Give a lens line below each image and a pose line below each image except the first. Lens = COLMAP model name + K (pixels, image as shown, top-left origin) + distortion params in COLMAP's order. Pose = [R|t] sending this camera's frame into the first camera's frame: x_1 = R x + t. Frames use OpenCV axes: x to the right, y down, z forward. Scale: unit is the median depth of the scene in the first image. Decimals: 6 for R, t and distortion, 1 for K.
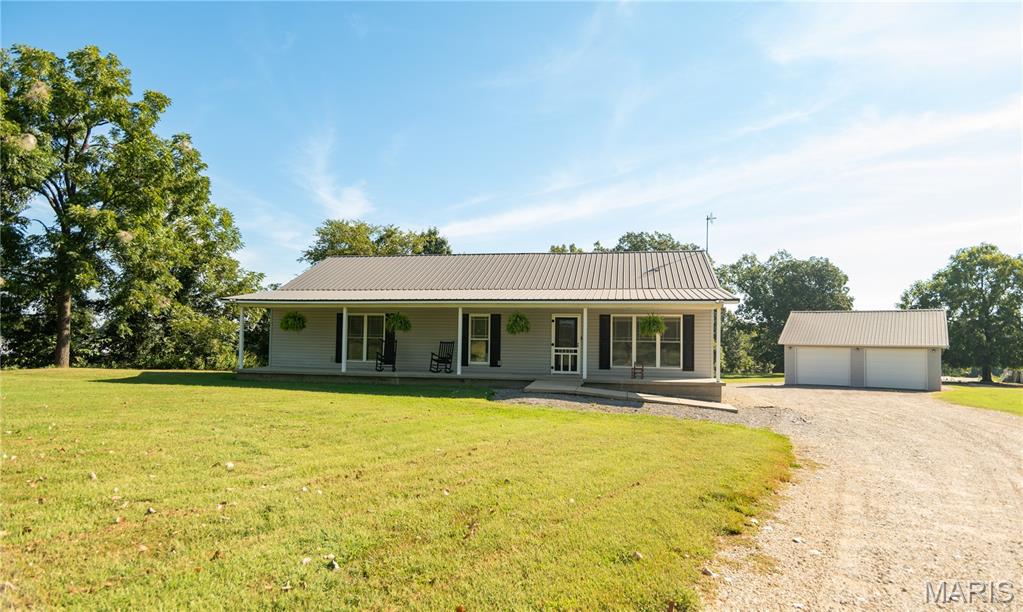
lens RADIAL K [[535.7, 0, 522.5], [0, 535.7, 321.8], [0, 0, 1]] dist [-0.002169, 0.002260]
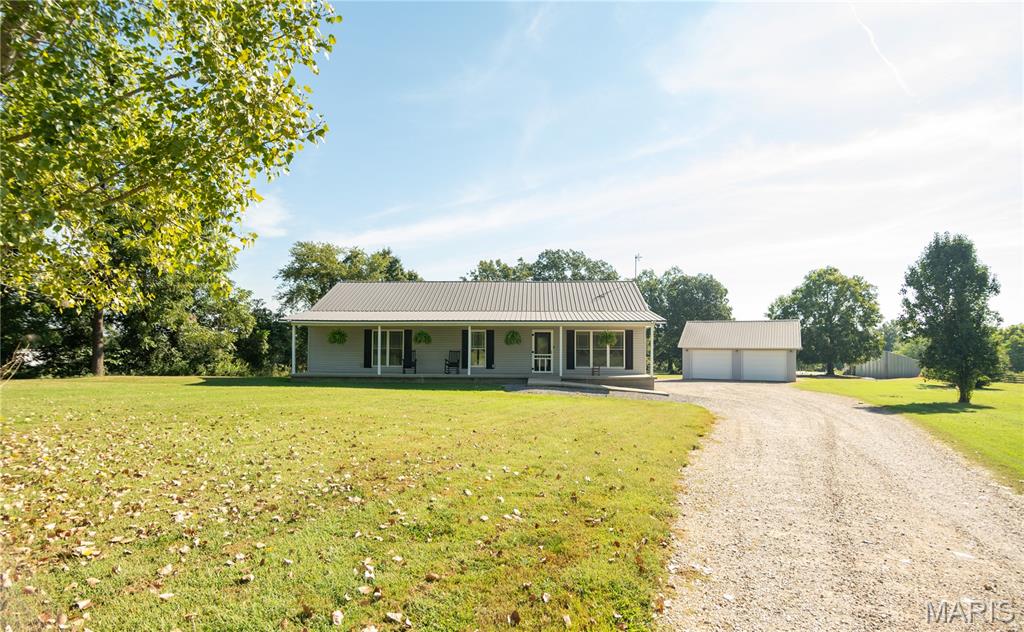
lens RADIAL K [[501.7, 0, 502.3], [0, 501.7, 343.0], [0, 0, 1]] dist [0.012476, -0.000548]
pose [[0.991589, -0.009543, 0.129073, -0.099845], [0.005252, 0.999423, 0.033544, -0.012976], [-0.129318, -0.032584, 0.991068, -0.141878]]
